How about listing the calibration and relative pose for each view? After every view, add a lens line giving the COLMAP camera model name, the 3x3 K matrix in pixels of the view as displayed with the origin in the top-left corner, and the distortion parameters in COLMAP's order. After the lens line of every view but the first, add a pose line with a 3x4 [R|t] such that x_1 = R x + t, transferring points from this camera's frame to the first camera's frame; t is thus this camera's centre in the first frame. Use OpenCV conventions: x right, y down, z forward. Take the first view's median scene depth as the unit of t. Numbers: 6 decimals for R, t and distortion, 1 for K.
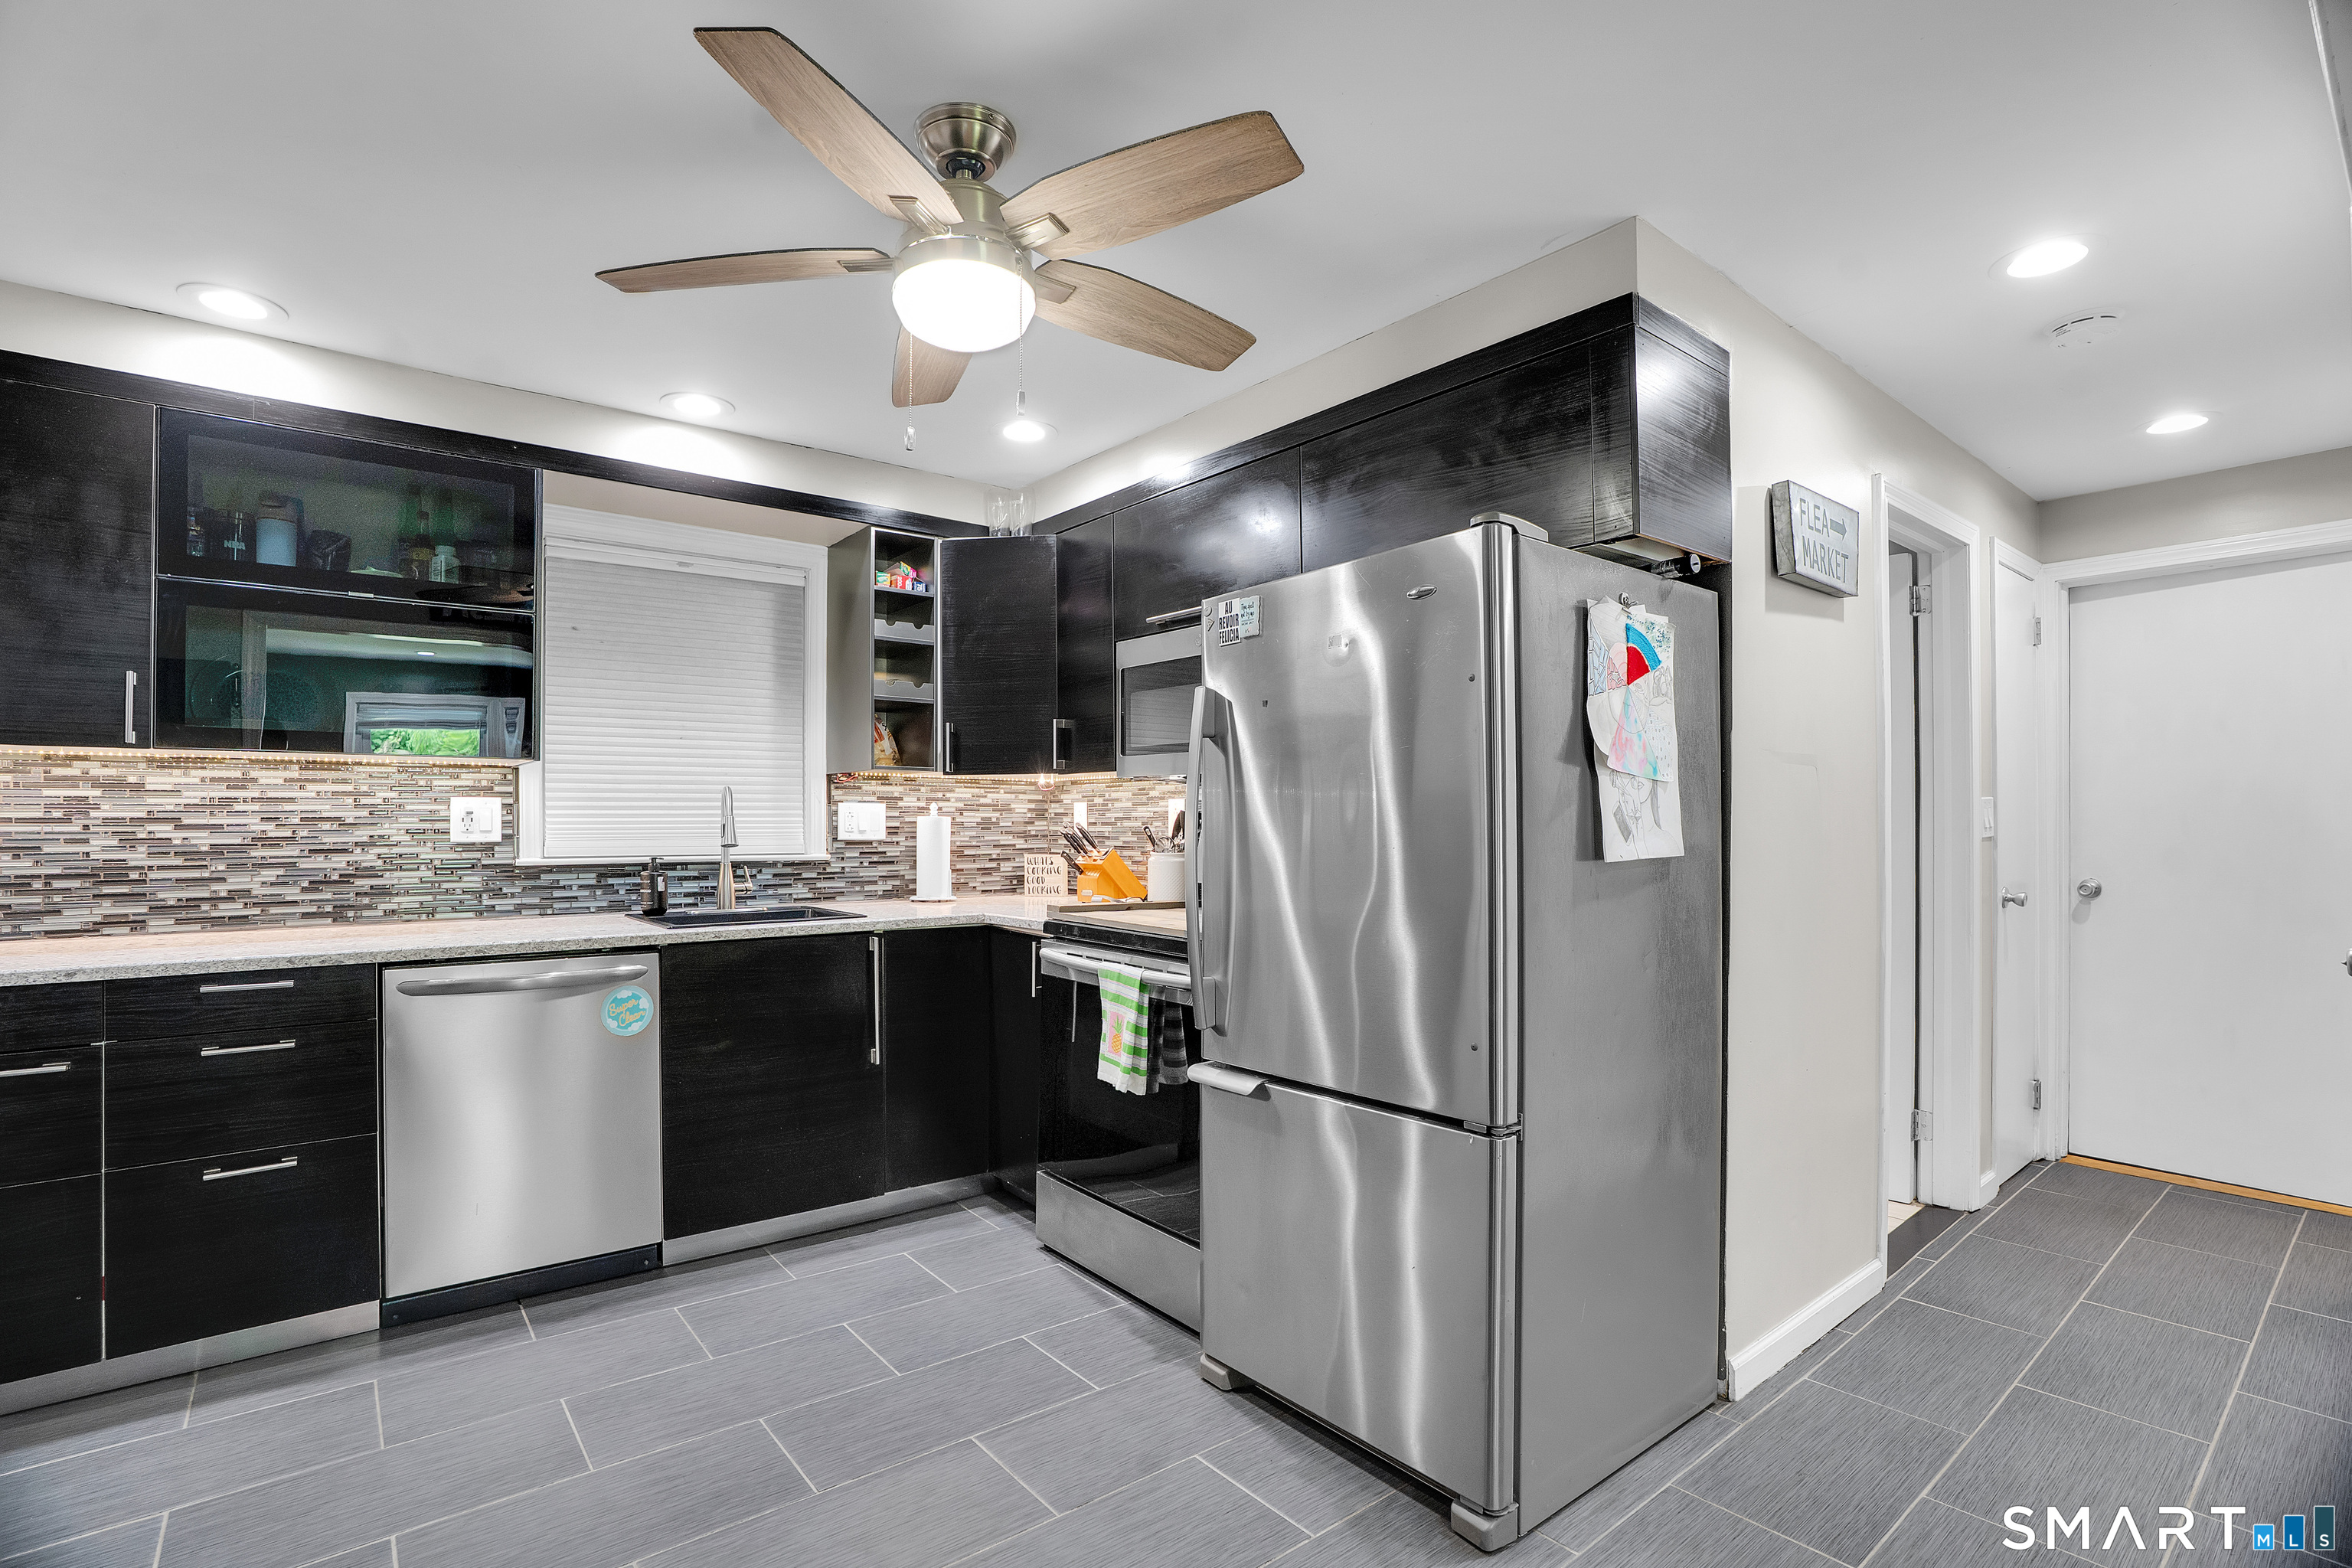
lens RADIAL K [[1097.1, 0, 1165.7], [0, 1097.1, 808.8], [0, 0, 1]] dist [-0.075111, 0.027886]
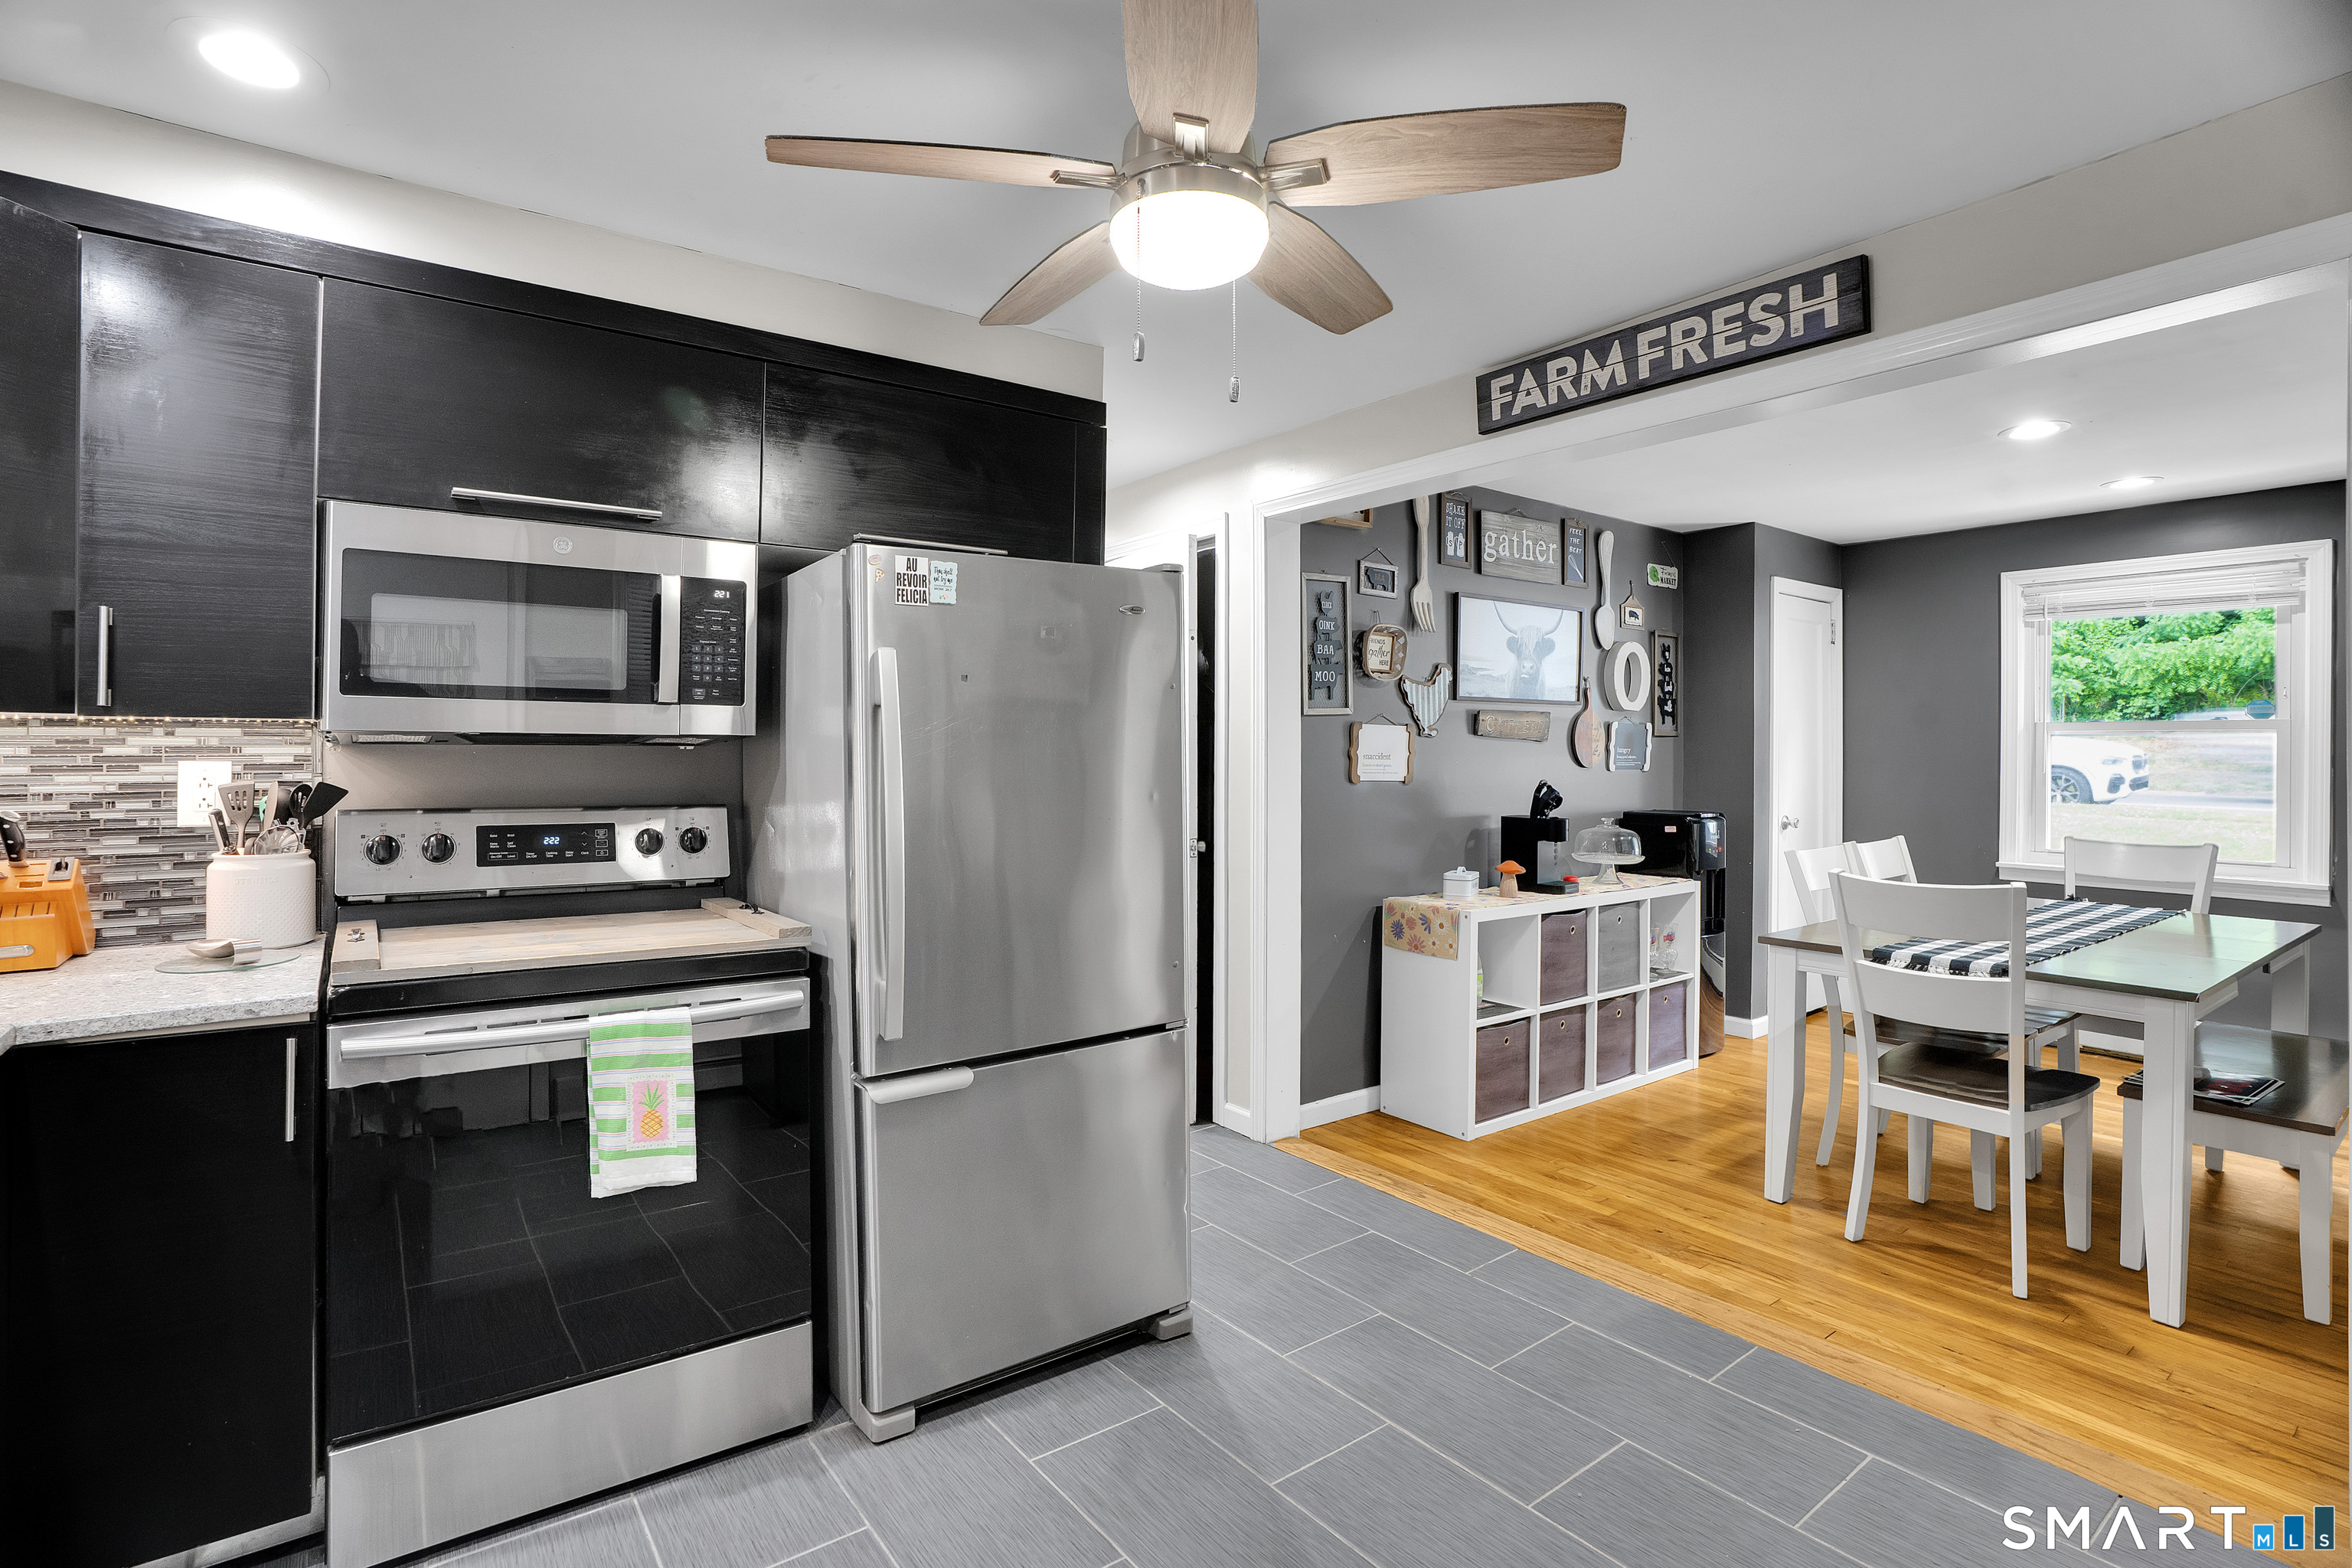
lens RADIAL K [[1101.0, 0, 1168.8], [0, 1101.0, 740.4], [0, 0, 1]] dist [-0.048497, 0.000234]
pose [[0.040346, 0.015997, 0.999058, -0.731053], [-0.009300, 0.999835, -0.015633, -0.022516], [-0.999142, -0.008660, 0.040488, 0.651691]]
